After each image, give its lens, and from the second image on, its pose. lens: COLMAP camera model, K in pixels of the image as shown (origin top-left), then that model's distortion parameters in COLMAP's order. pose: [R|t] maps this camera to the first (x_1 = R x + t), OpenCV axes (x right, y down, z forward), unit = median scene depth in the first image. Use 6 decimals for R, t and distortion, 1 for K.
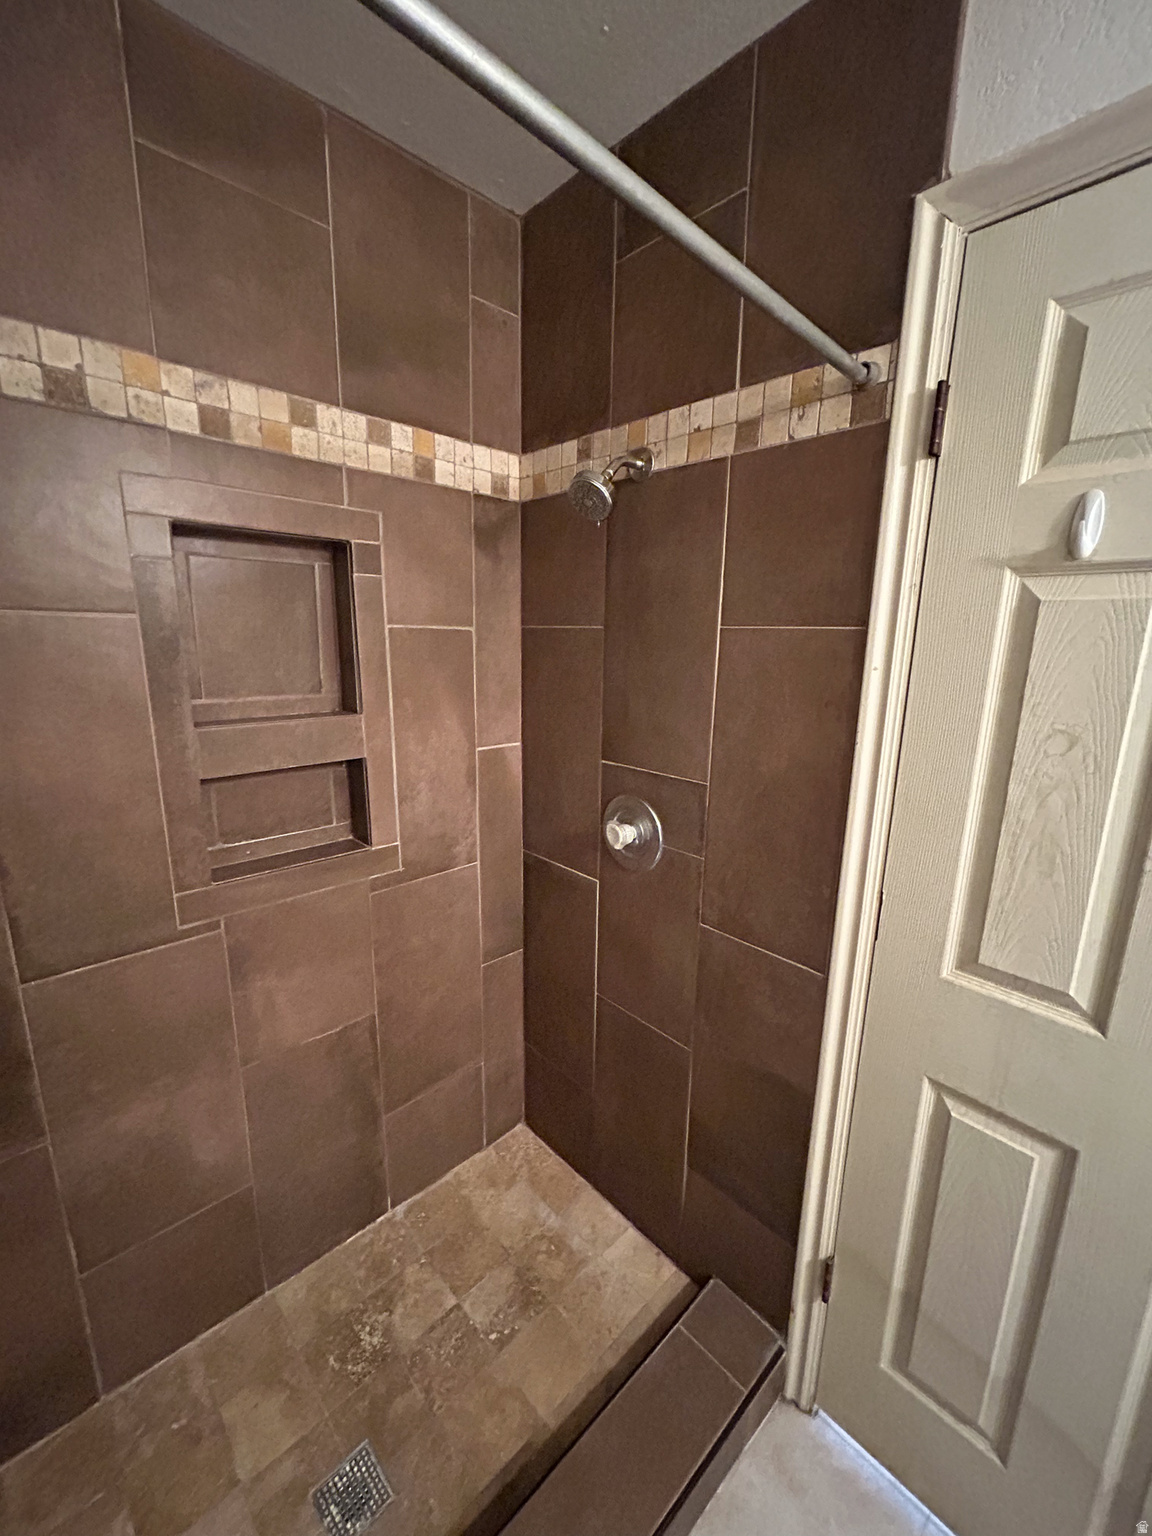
lens RADIAL K [[620.5, 0, 576.1], [0, 620.5, 769.3], [0, 0, 1]] dist [-0.000099, 0.000124]
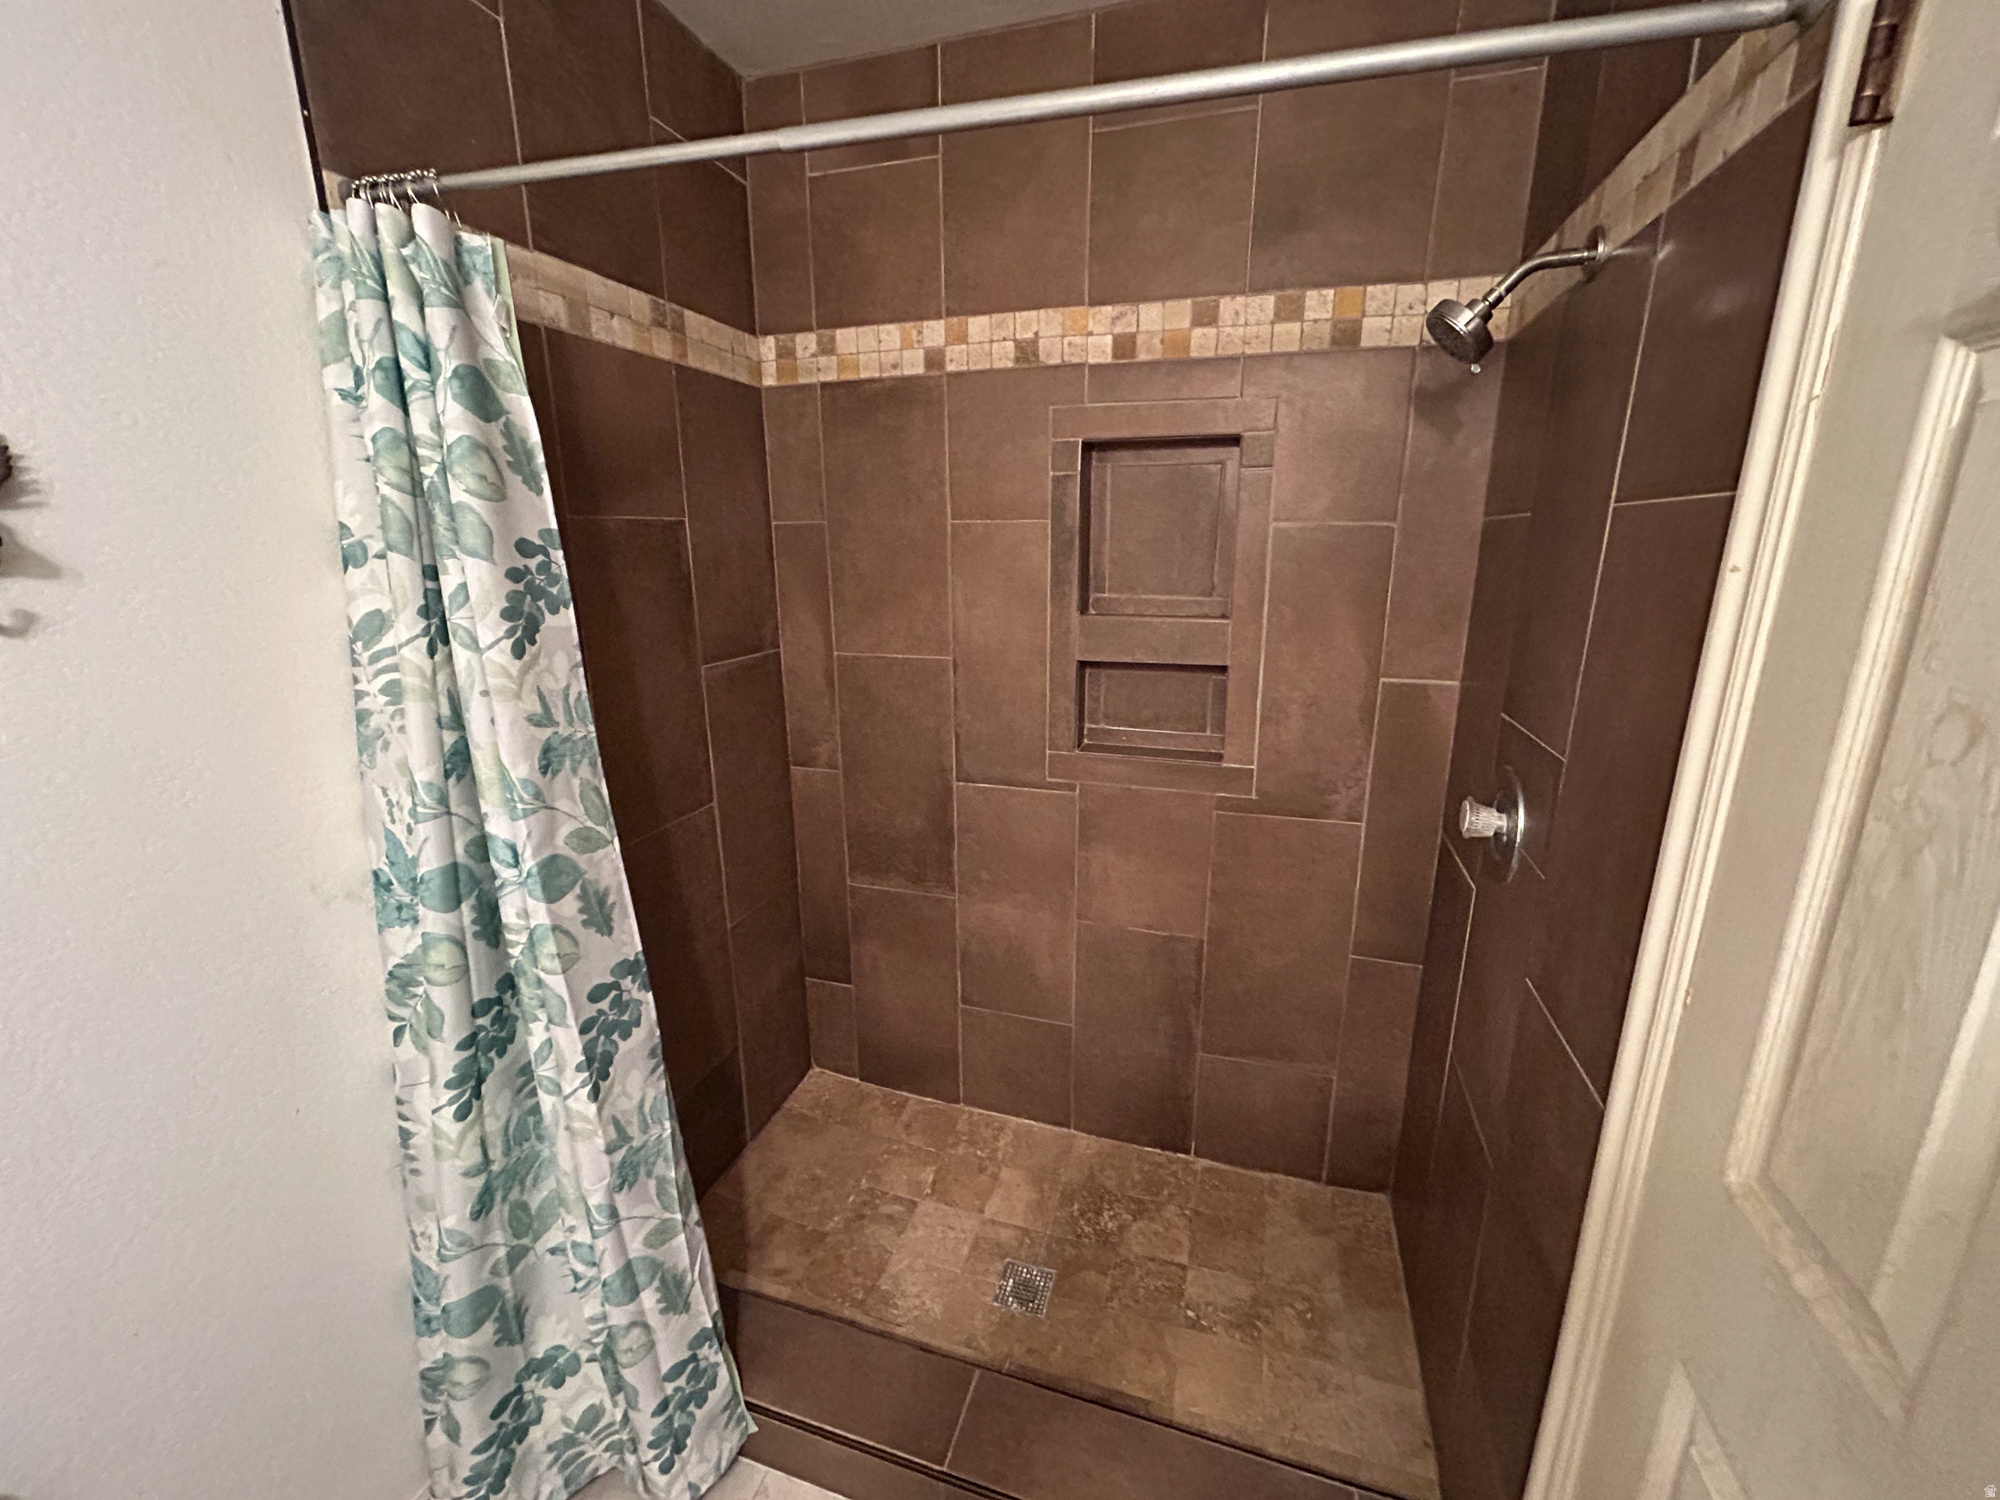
lens RADIAL K [[808.0, 0, 1000.1], [0, 808.0, 749.6], [0, 0, 1]] dist [-0.000099, 0.000124]
pose [[0.487261, 0.202565, -0.849437, 0.612907], [-0.178880, 0.975250, 0.129957, 0.008664], [0.854739, 0.088624, 0.511436, 0.094725]]
